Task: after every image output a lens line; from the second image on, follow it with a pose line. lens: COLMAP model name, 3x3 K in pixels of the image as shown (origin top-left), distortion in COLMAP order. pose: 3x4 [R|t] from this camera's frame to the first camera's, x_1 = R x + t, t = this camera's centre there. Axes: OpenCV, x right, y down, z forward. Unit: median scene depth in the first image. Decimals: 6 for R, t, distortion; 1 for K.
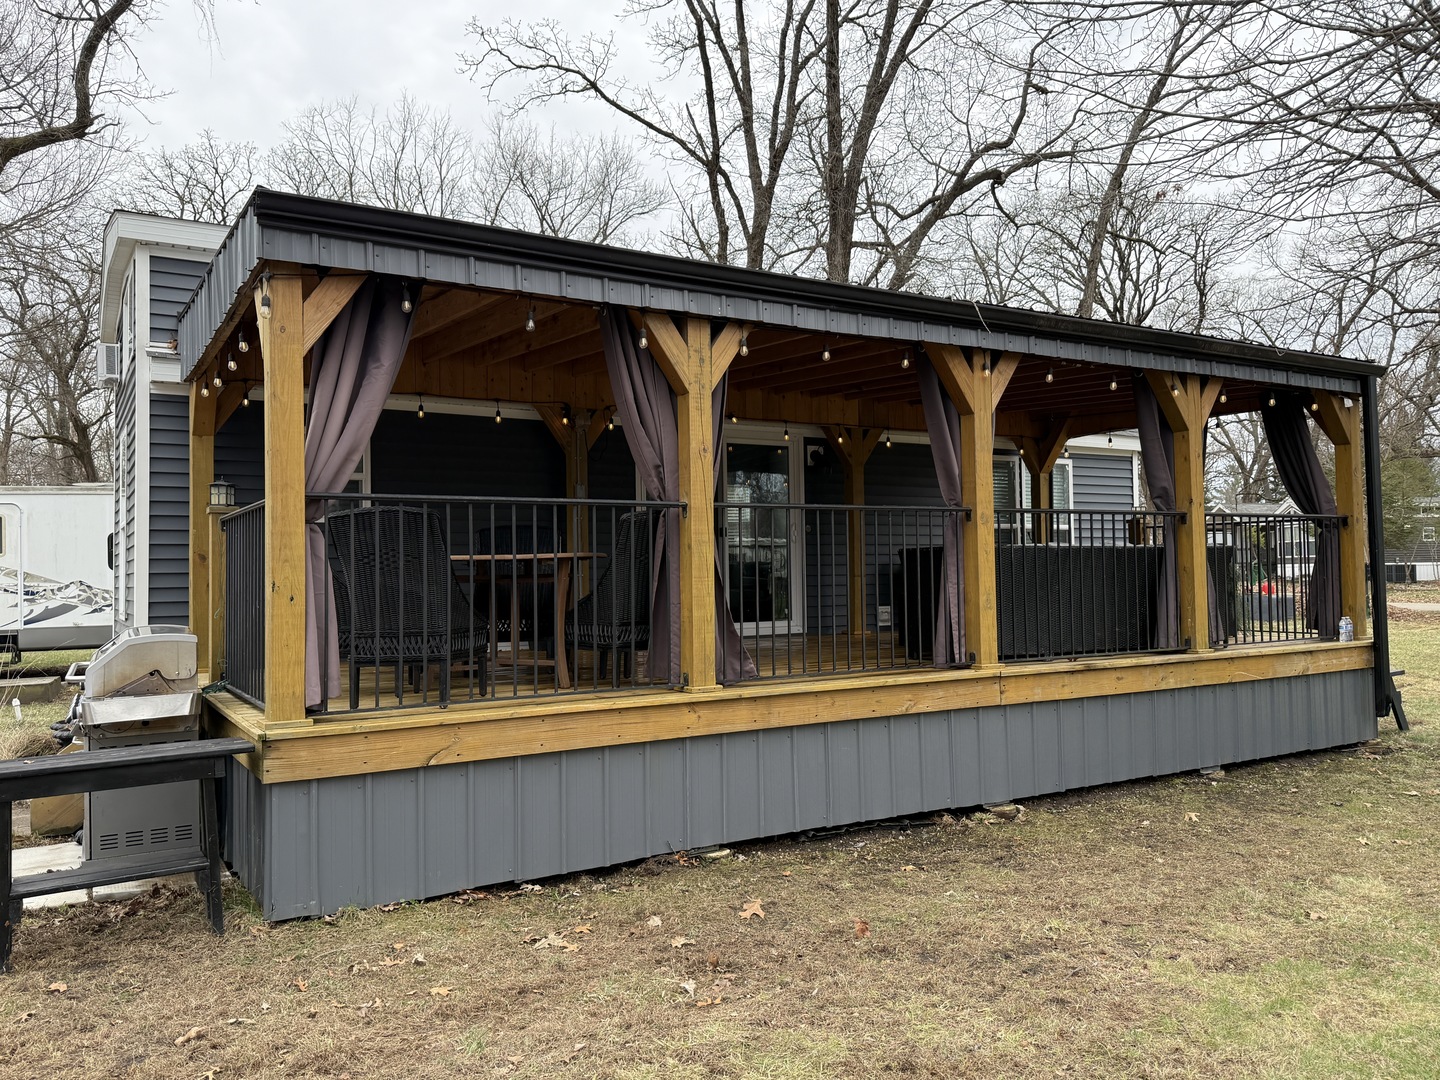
lens RADIAL K [[1093.5, 0, 720.0], [0, 1093.5, 540.0], [0, 0, 1]] dist [0.064304, -0.112112]
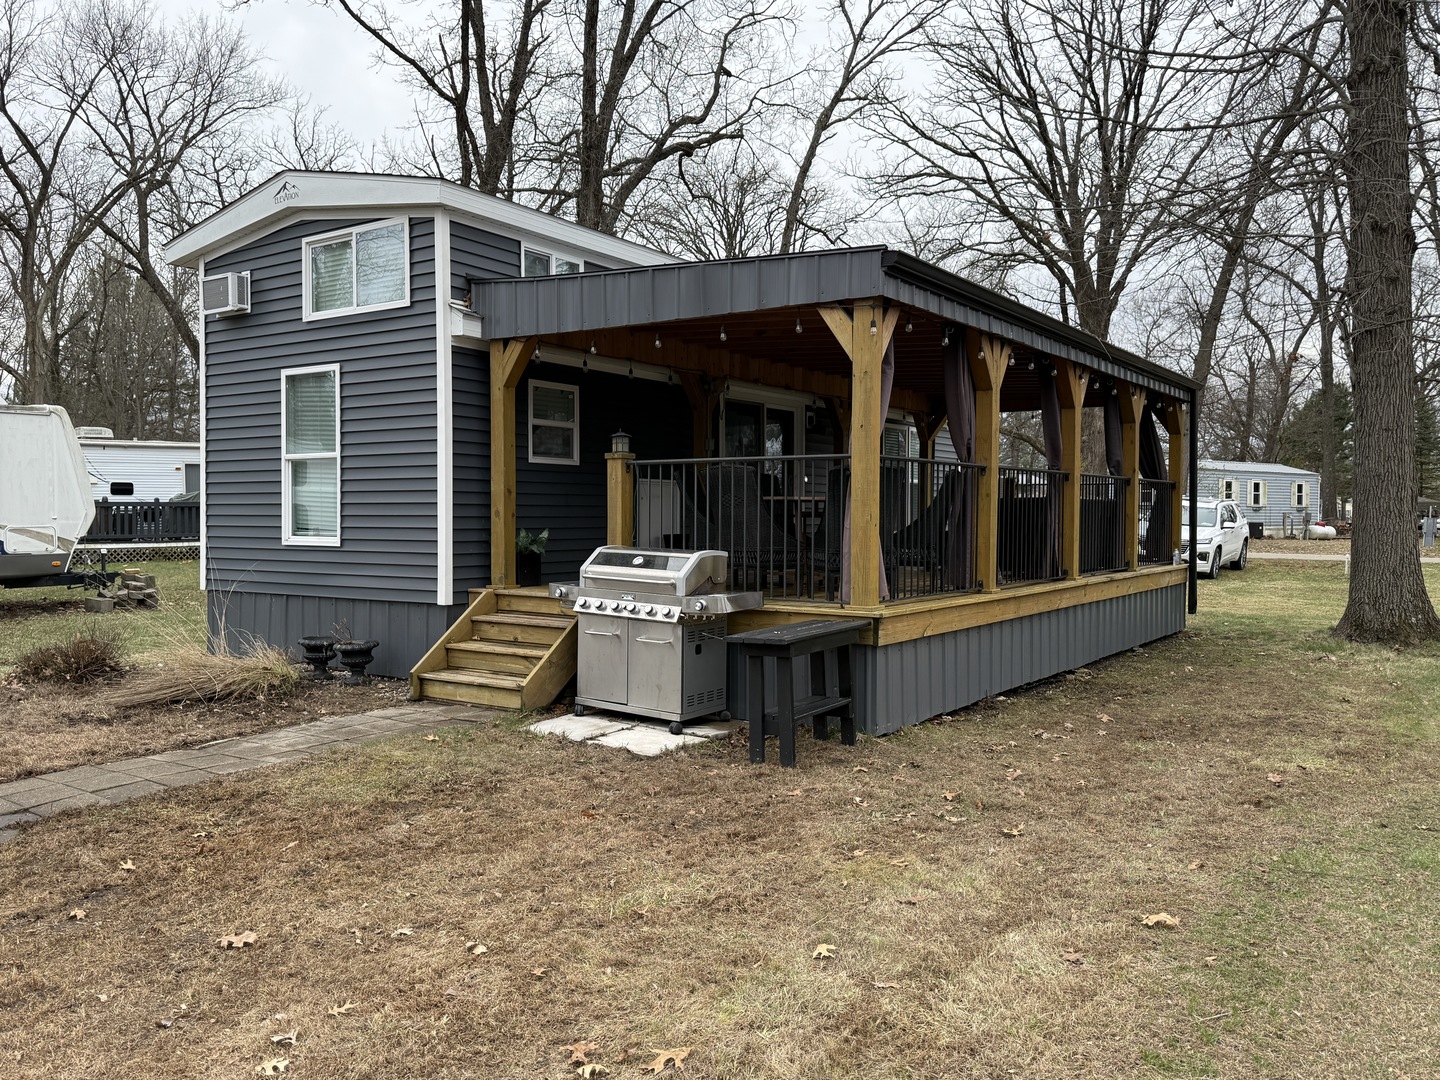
lens RADIAL K [[1109.7, 0, 720.0], [0, 1109.7, 540.0], [0, 0, 1]] dist [0.117549, -0.218665]
pose [[0.913503, 0.010241, 0.406703, -0.206601], [-0.031904, 0.998408, 0.046520, 0.001785], [-0.405579, -0.055472, 0.912375, -0.050112]]
